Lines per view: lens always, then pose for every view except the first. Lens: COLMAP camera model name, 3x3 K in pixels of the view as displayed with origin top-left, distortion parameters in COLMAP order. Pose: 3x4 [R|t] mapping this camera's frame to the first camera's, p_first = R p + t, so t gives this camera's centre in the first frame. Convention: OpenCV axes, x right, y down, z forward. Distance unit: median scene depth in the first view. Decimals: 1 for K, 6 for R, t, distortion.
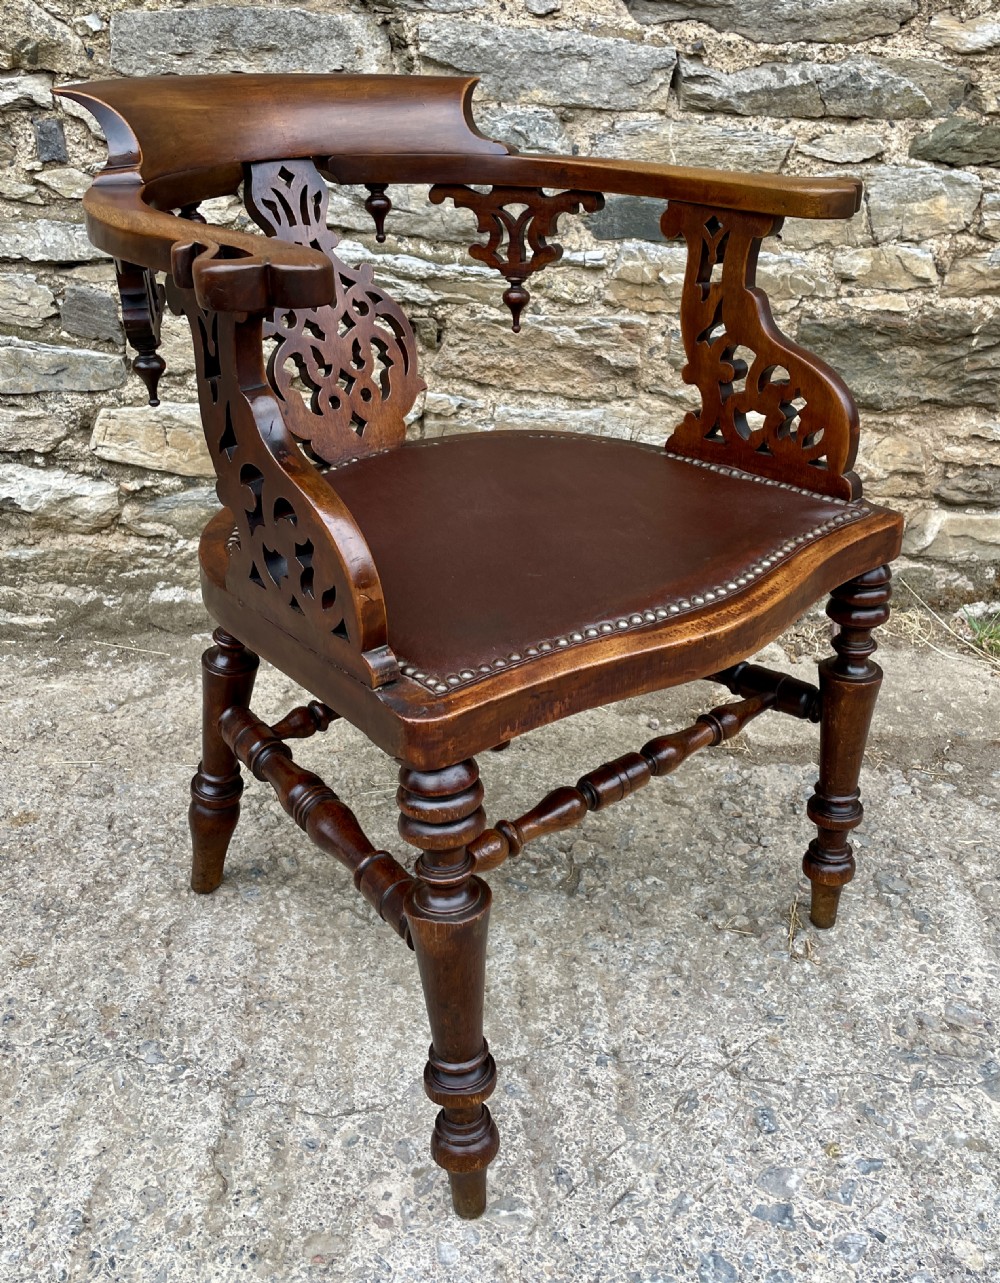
lens RADIAL K [[1220.6, 0, 527.8], [0, 1220.6, 594.0], [0, 0, 1]] dist [0.082781, -0.115645]
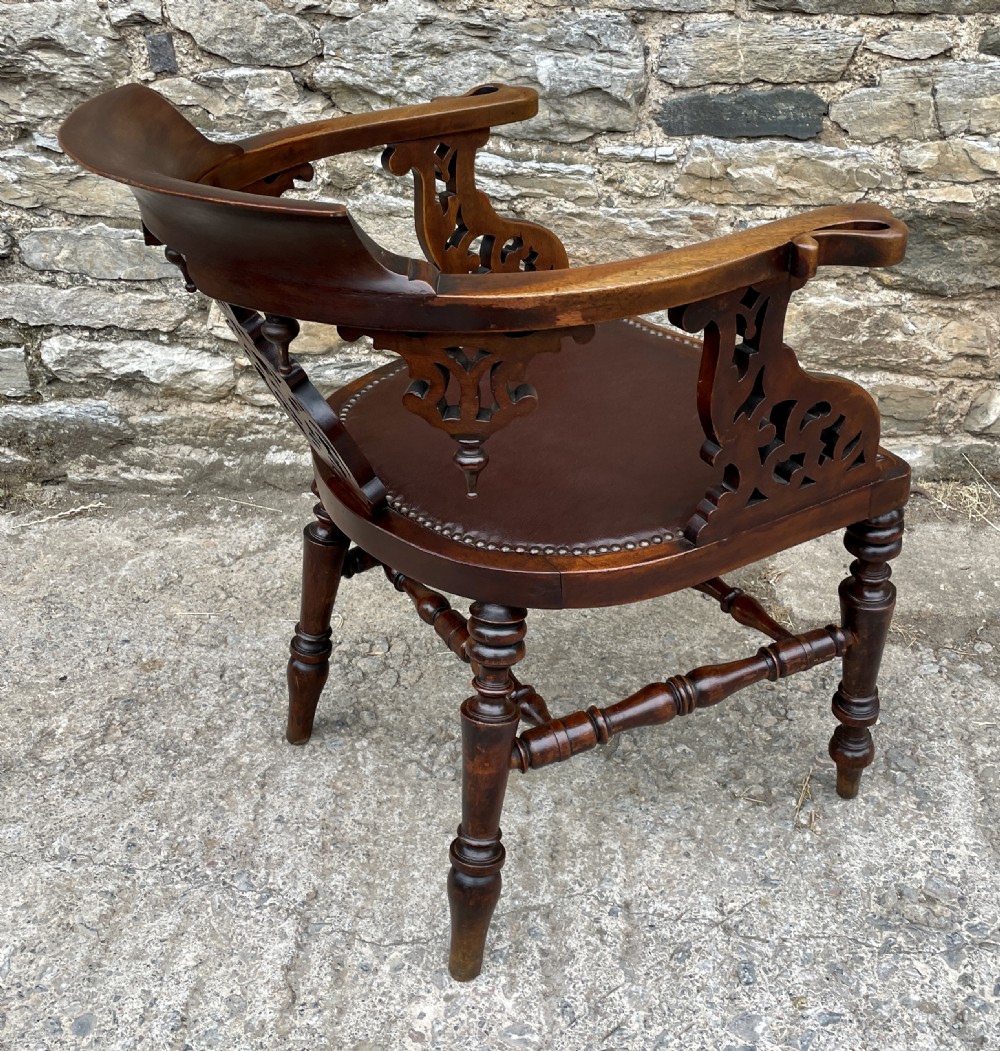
lens RADIAL K [[1208.3, 0, 552.4], [0, 1208.3, 518.2], [0, 0, 1]] dist [0.080604, -0.110135]
pose [[0.994051, 0.028001, -0.105250, 0.082207], [-0.015050, 0.992430, 0.121888, -0.096768], [0.107867, -0.119579, 0.986948, -0.076353]]
